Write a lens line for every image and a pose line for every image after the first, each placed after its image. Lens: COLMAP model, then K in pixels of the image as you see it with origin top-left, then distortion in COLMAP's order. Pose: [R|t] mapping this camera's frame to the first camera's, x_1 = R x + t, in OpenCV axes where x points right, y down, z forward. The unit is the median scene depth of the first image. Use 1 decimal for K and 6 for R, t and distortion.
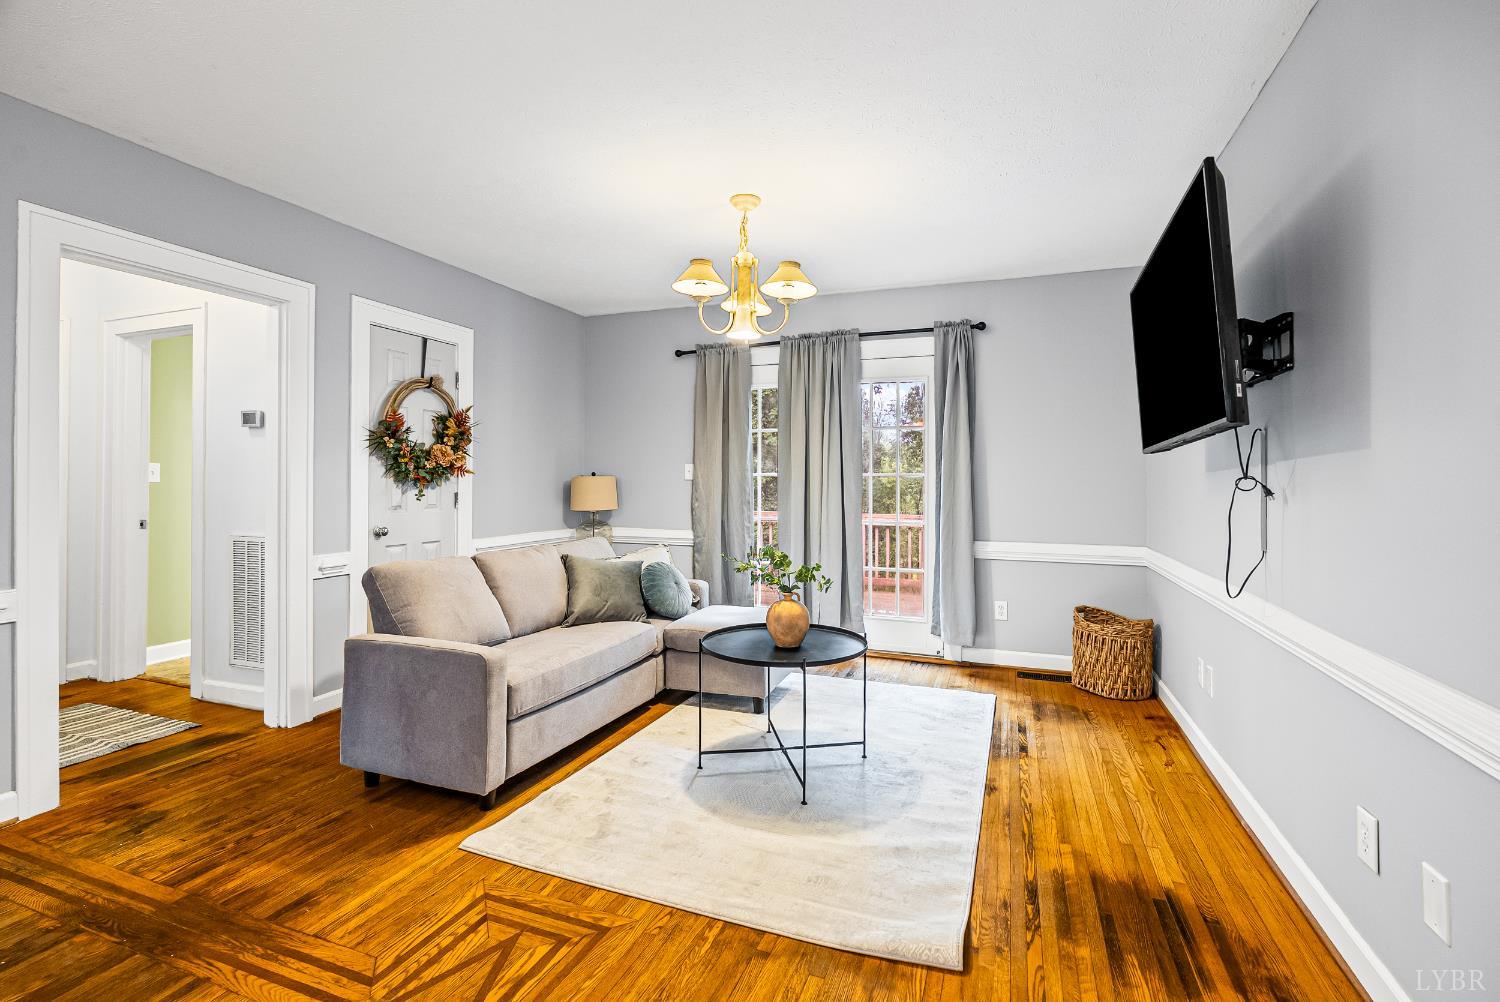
lens RADIAL K [[669.2, 0, 762.9], [0, 669.2, 481.3], [0, 0, 1]] dist [-0.005935, 0.000163]
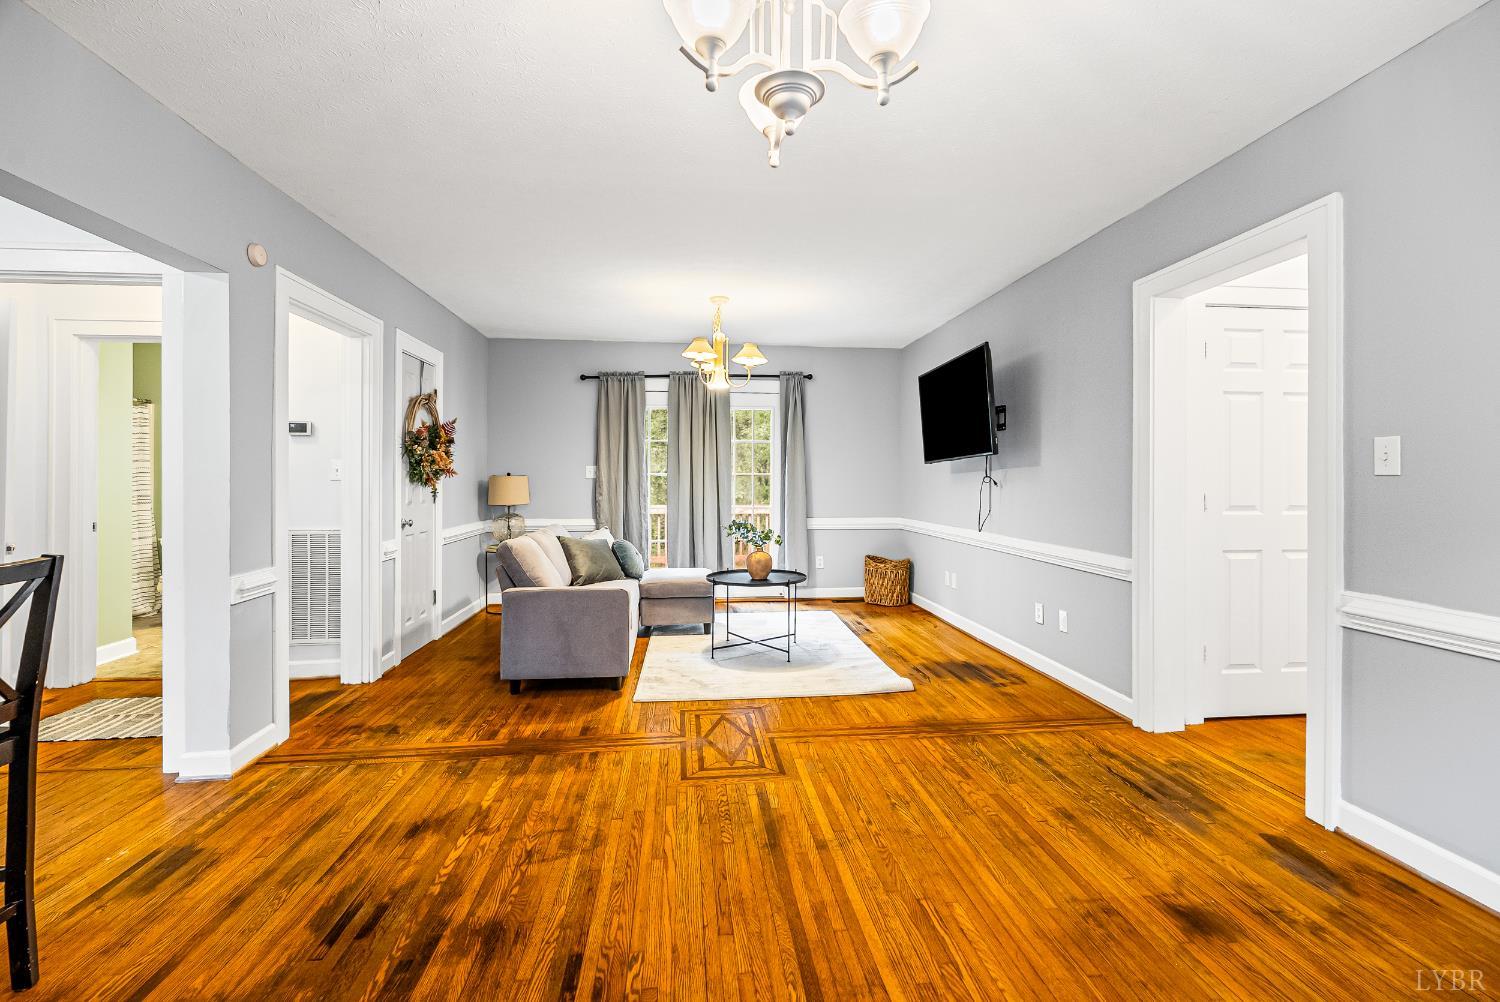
lens RADIAL K [[669.2, 0, 762.9], [0, 669.2, 481.3], [0, 0, 1]] dist [-0.005935, 0.000163]
pose [[0.890558, -0.007693, 0.454804, -0.819811], [0.005362, 0.999965, 0.006414, -0.006301], [-0.454838, -0.003273, 0.890568, -0.554777]]
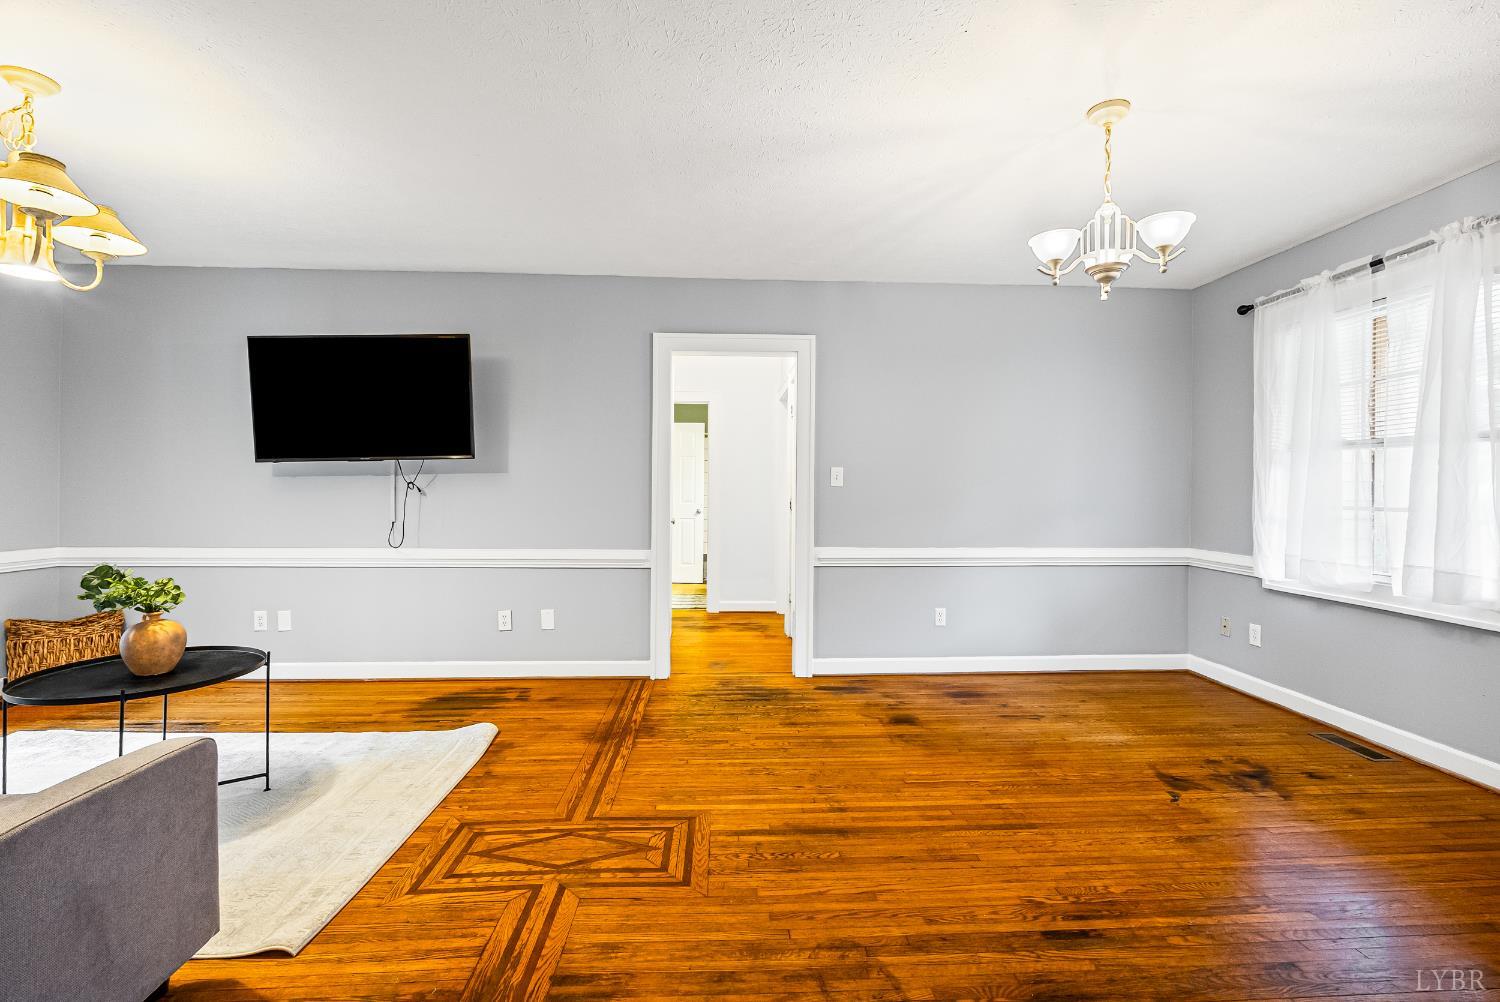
lens RADIAL K [[664.9, 0, 753.9], [0, 664.9, 491.4], [0, 0, 1]] dist [-0.007106, 0.000040]
pose [[-0.392703, -0.011350, 0.919595, -1.218945], [-0.010251, 0.999916, 0.007963, -0.003326], [-0.919608, -0.006299, -0.392786, 0.725130]]
